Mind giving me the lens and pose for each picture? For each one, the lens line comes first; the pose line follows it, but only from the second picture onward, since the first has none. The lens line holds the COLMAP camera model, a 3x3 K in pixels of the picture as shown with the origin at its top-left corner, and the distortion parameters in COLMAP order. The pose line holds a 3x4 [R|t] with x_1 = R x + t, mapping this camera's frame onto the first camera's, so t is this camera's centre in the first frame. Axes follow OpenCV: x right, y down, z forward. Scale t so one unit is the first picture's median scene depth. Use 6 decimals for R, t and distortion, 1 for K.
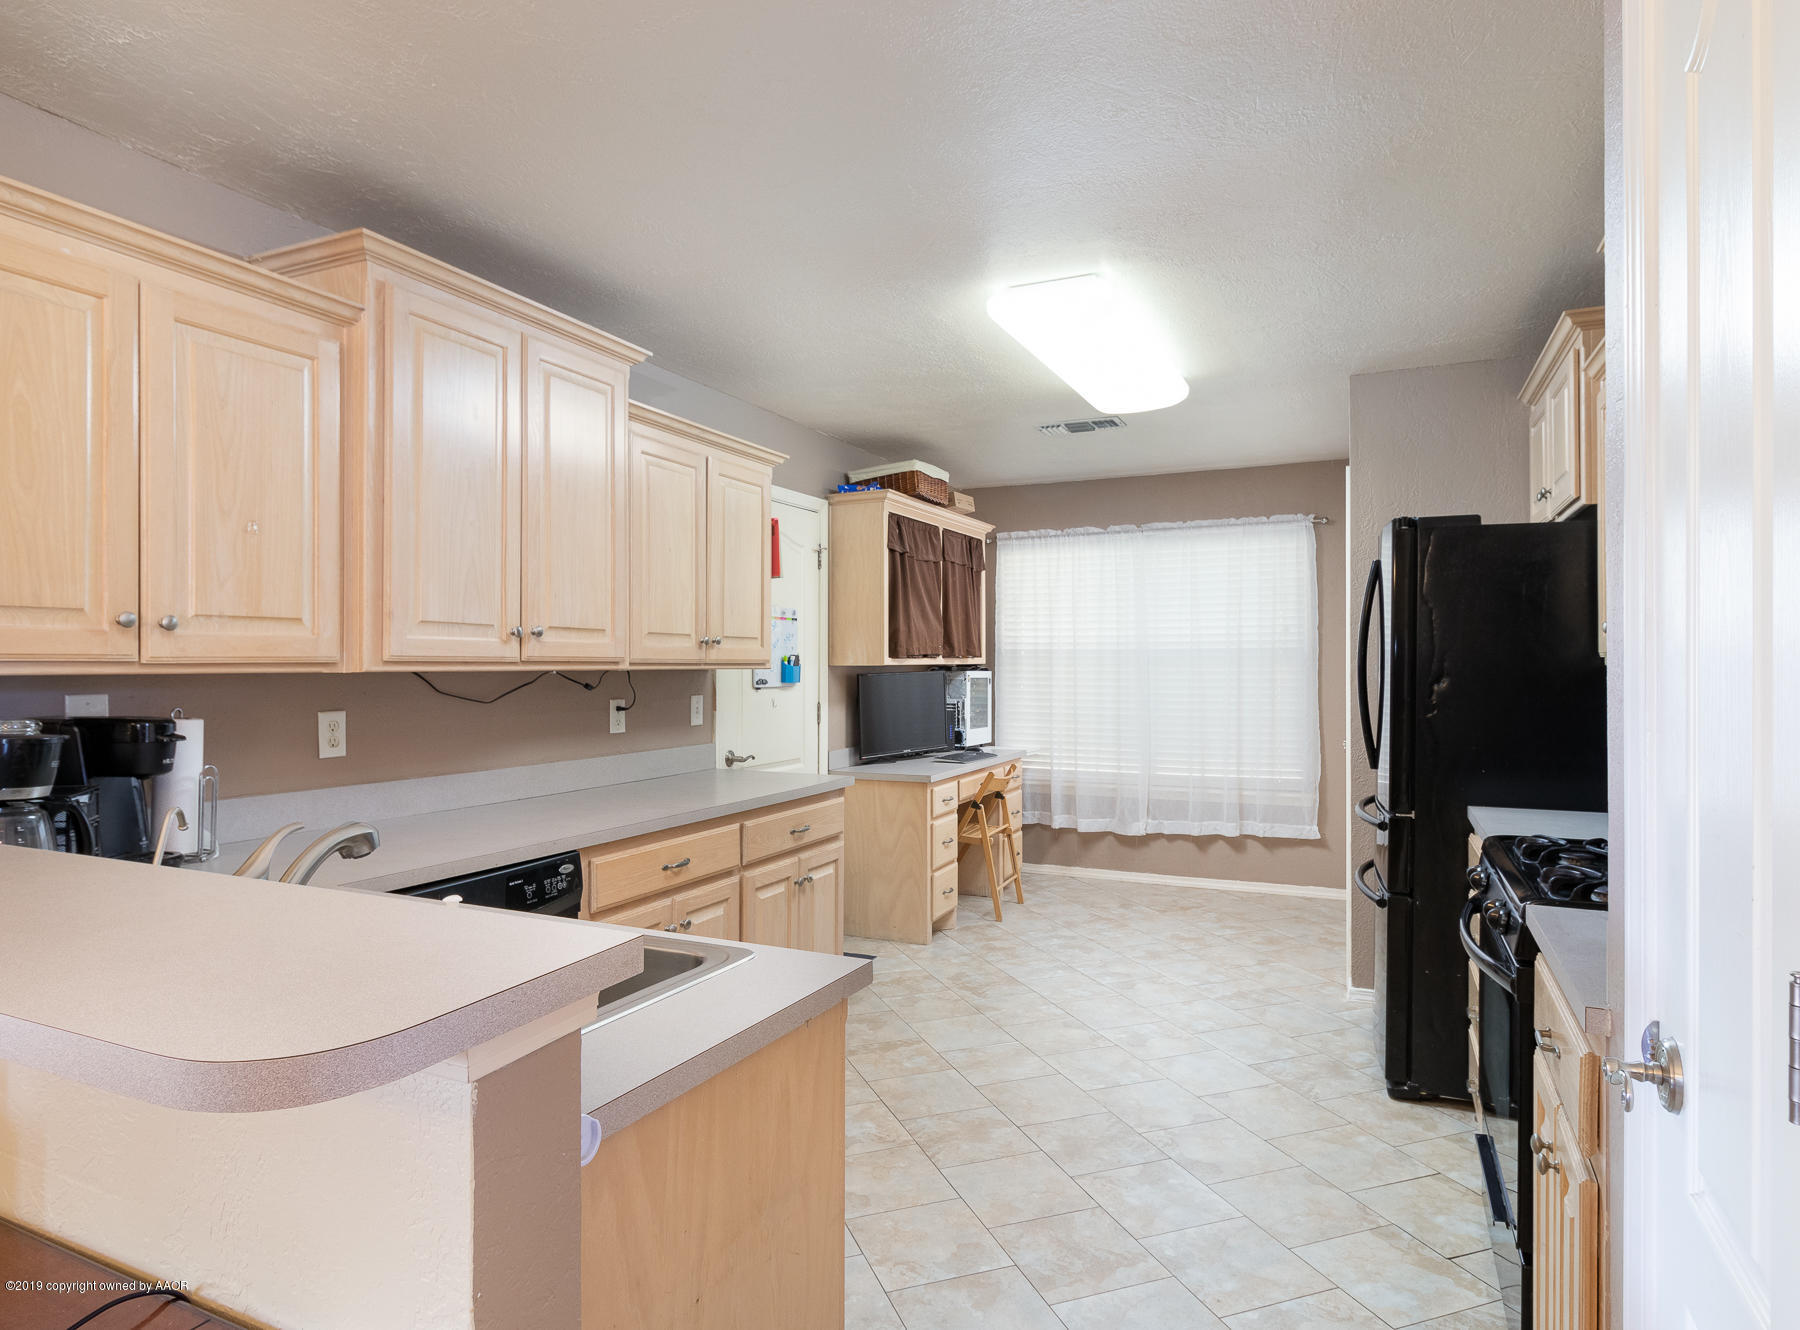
lens RADIAL K [[1012.1, 0, 897.3], [0, 1012.1, 663.1], [0, 0, 1]] dist [0.002093, -0.003276]
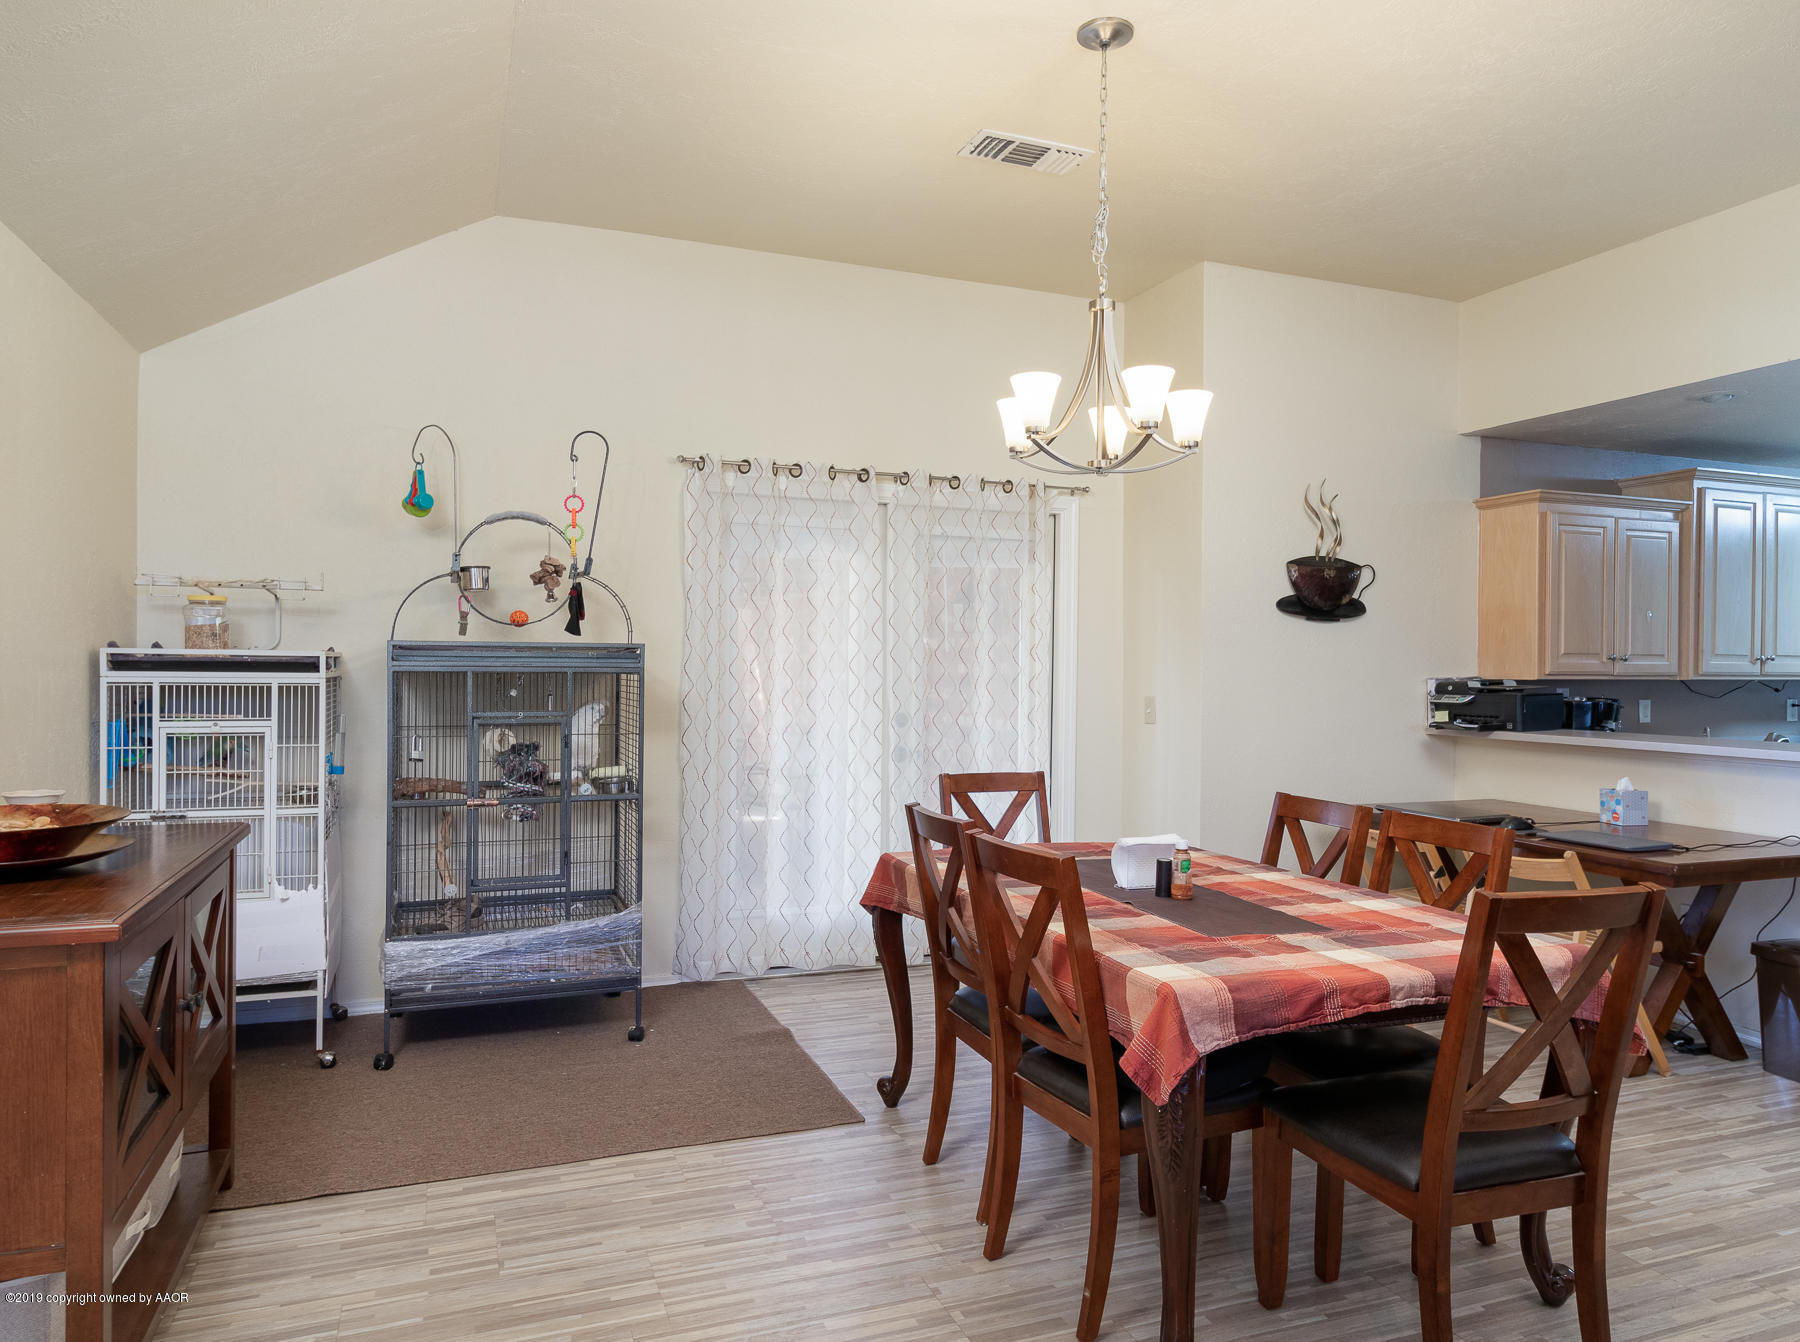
lens RADIAL K [[1146.6, 0, 892.0], [0, 1146.6, 681.7], [0, 0, 1]] dist [0.002193, -0.001806]
pose [[0.713752, 0.013133, -0.700276, -0.048395], [-0.005969, 0.999902, 0.012669, -0.006603], [0.700373, -0.004862, 0.713760, -1.695536]]
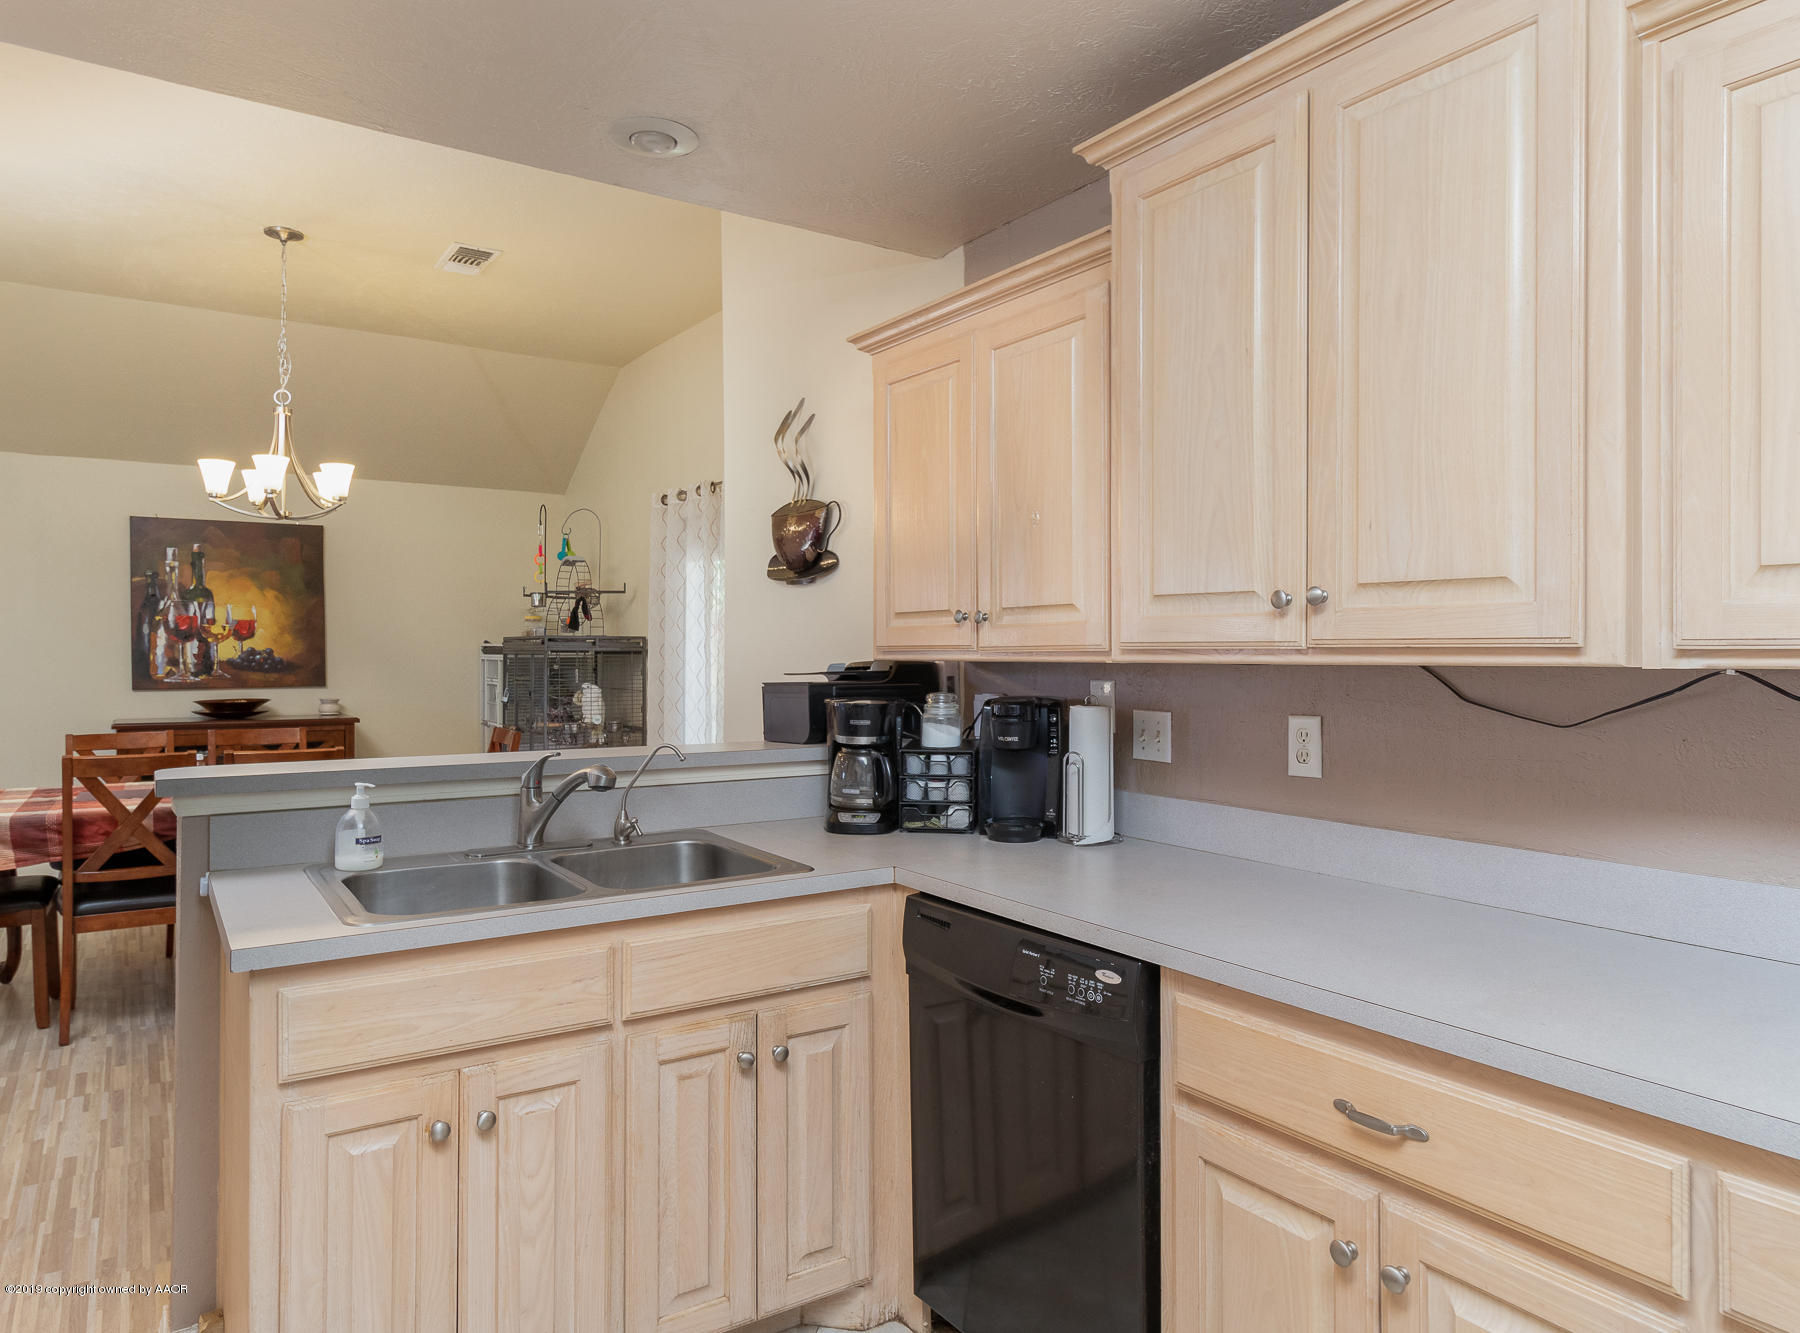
lens RADIAL K [[1146.6, 0, 895.5], [0, 1146.6, 658.3], [0, 0, 1]] dist [0.002193, -0.001806]
pose [[-0.517262, 0.004171, -0.855817, 0.353007], [0.001044, 0.999990, 0.004242, 0.000999], [0.855826, 0.001301, -0.517262, 1.254215]]
